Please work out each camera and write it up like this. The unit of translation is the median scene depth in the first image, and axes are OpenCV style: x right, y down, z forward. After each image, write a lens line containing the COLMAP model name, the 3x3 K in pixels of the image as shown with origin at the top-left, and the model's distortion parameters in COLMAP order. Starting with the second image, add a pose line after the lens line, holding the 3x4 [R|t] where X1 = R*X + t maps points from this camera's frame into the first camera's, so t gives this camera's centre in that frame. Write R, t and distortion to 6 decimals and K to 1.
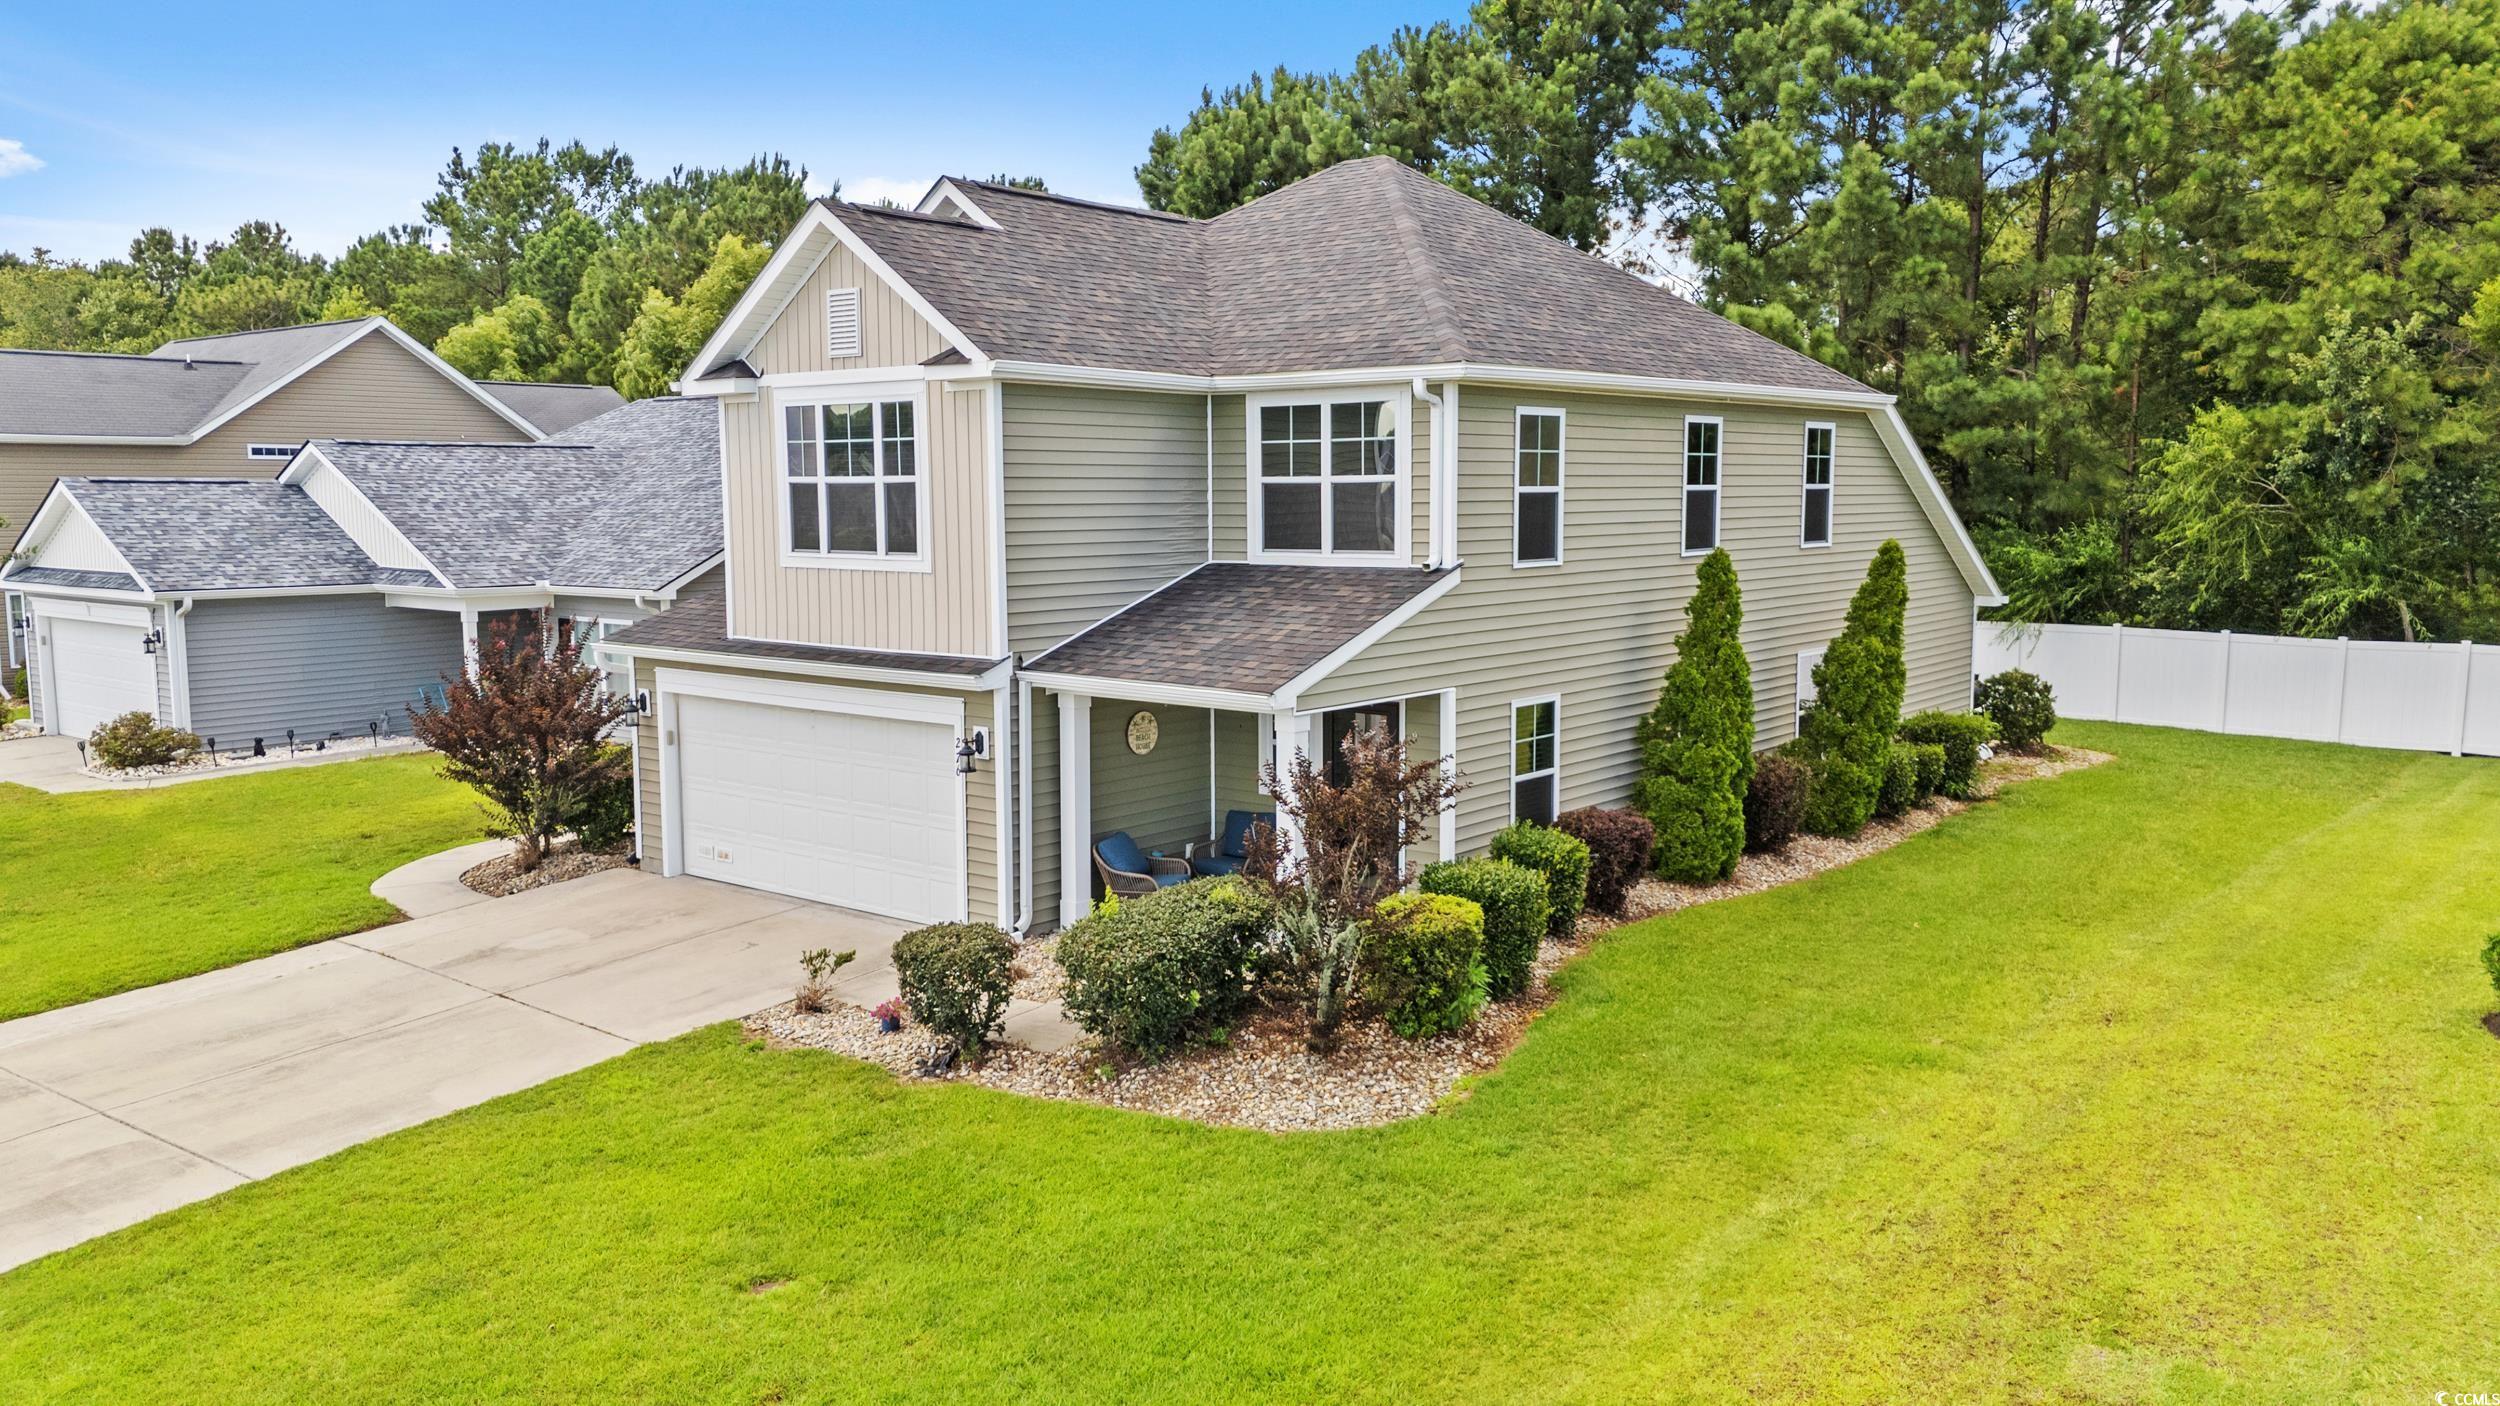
lens RADIAL K [[1784.8, 0, 1250.0], [0, 1784.8, 703.0], [0, 0, 1]] dist [0.063706, 0.000241]
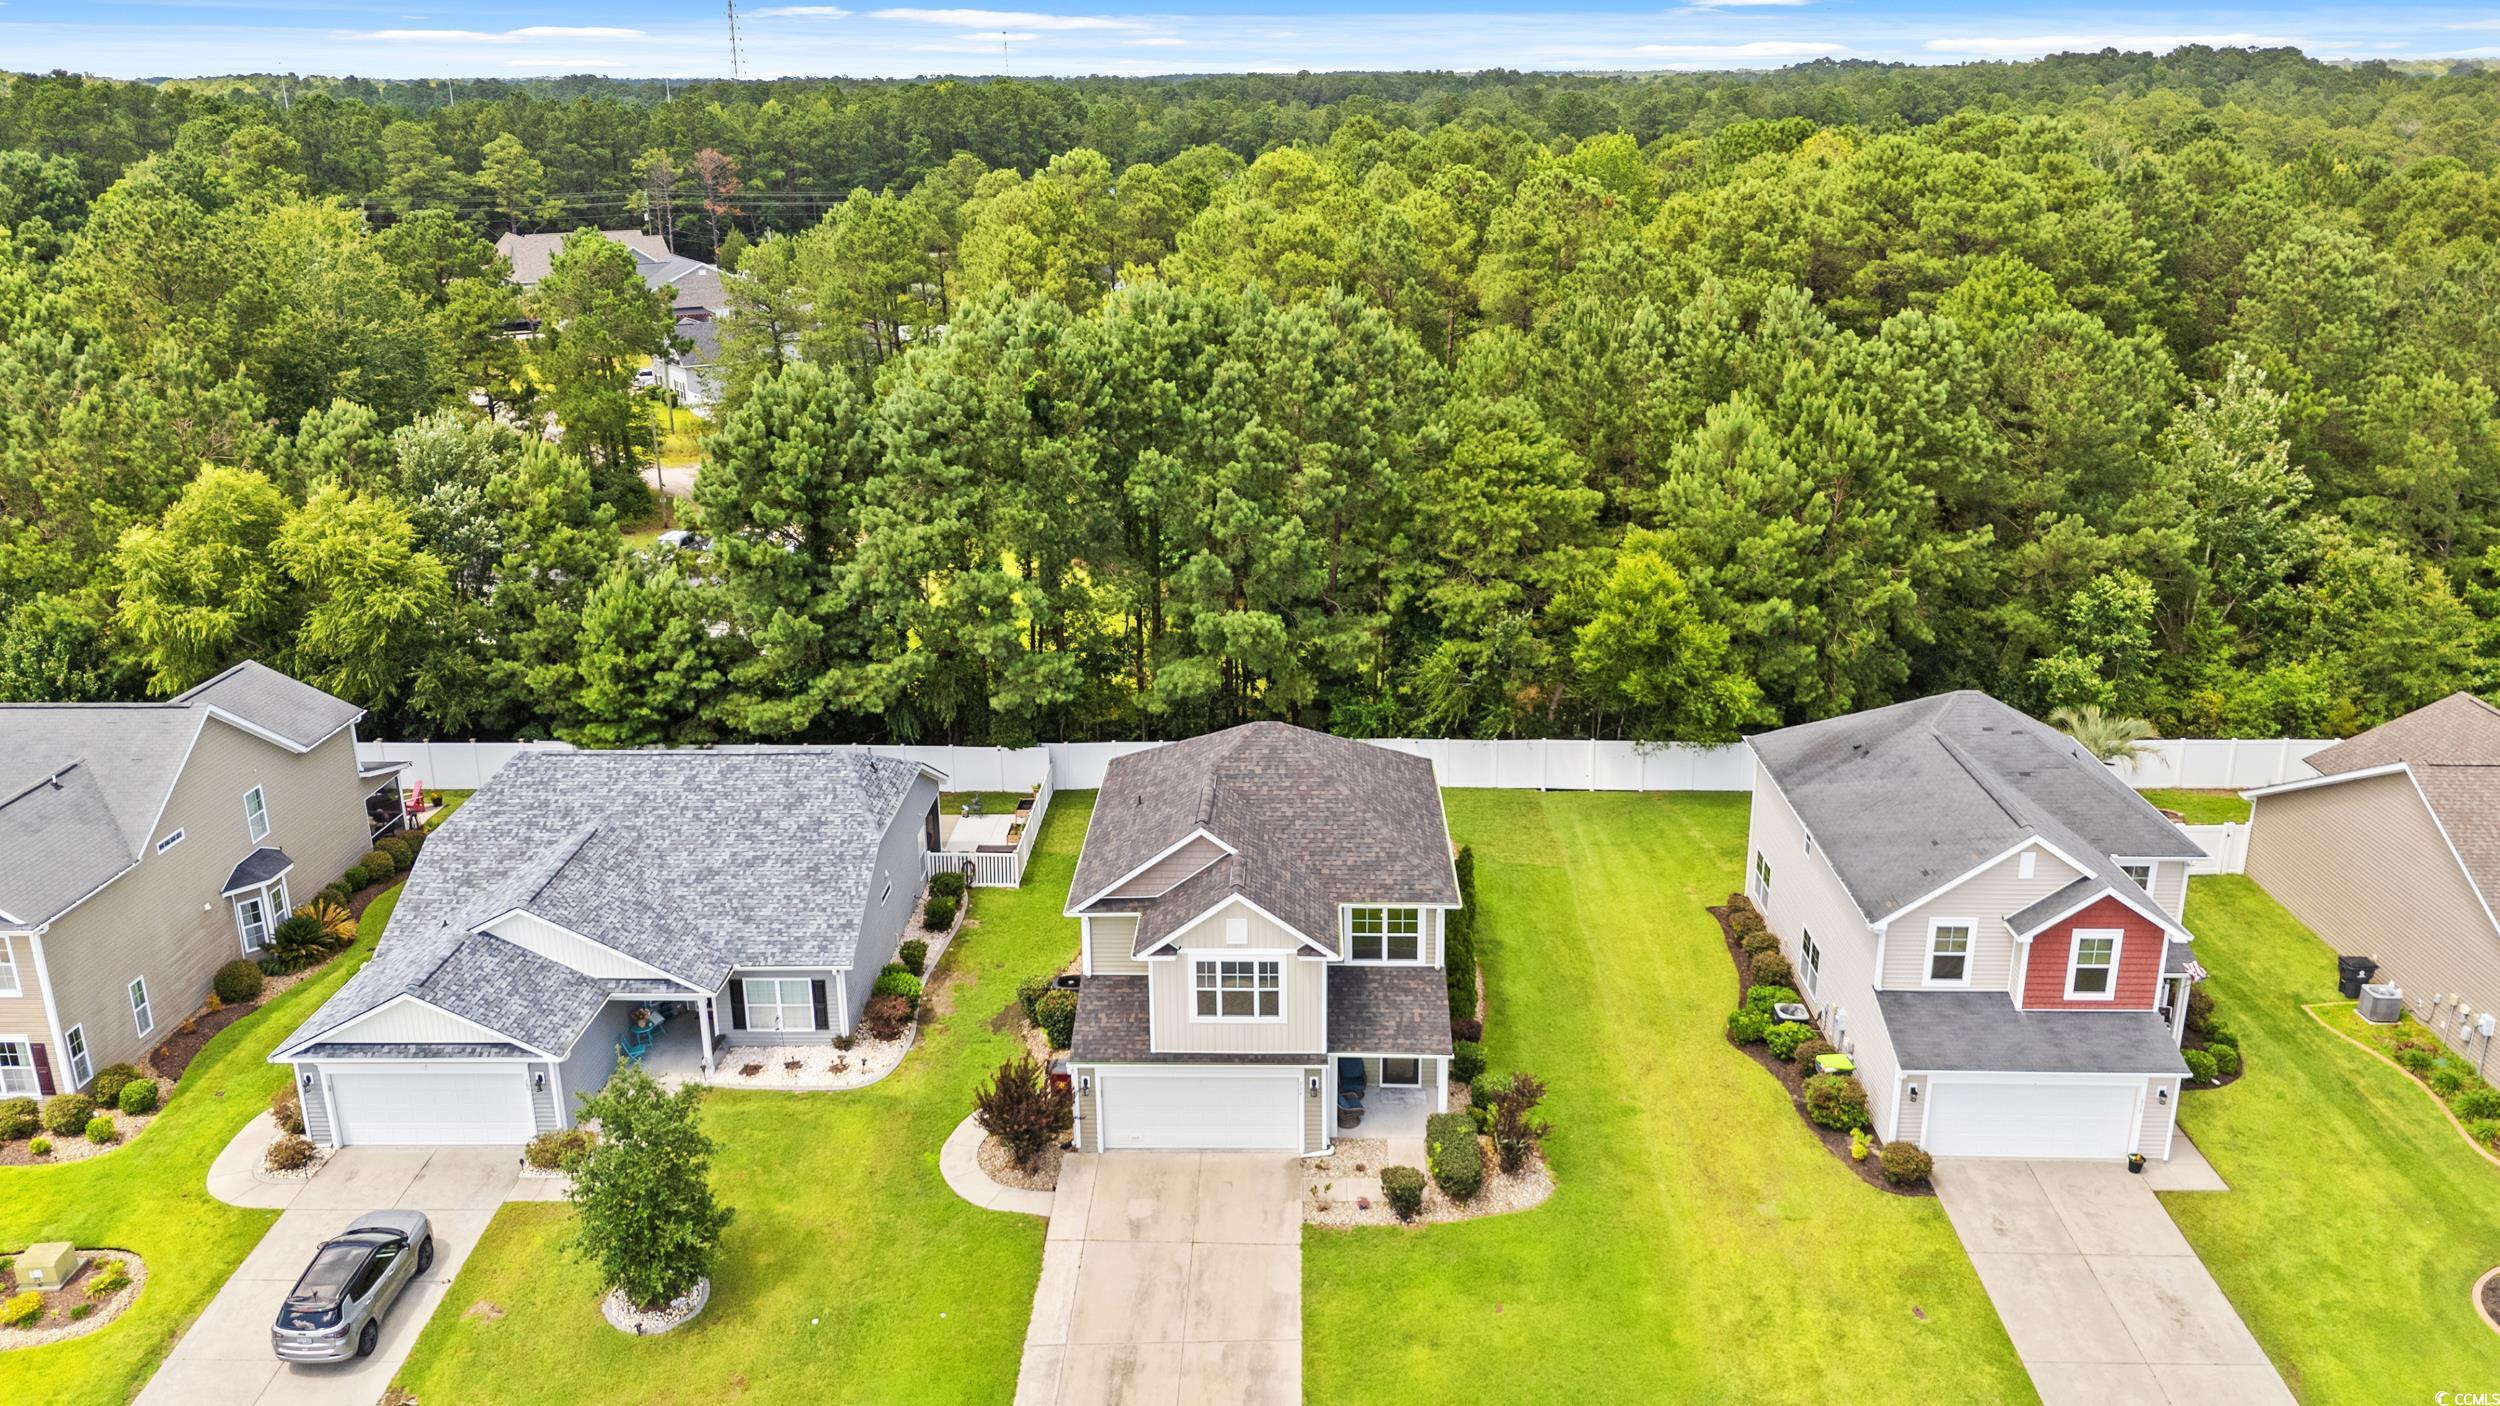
lens RADIAL K [[1784.8, 0, 1250.0], [0, 1784.8, 703.0], [0, 0, 1]] dist [0.063706, 0.000241]
pose [[0.778949, -0.196032, 0.595659, -1.573177], [0.065124, 0.970035, 0.234077, -1.063667], [-0.623696, -0.143542, 0.768374, -0.796844]]
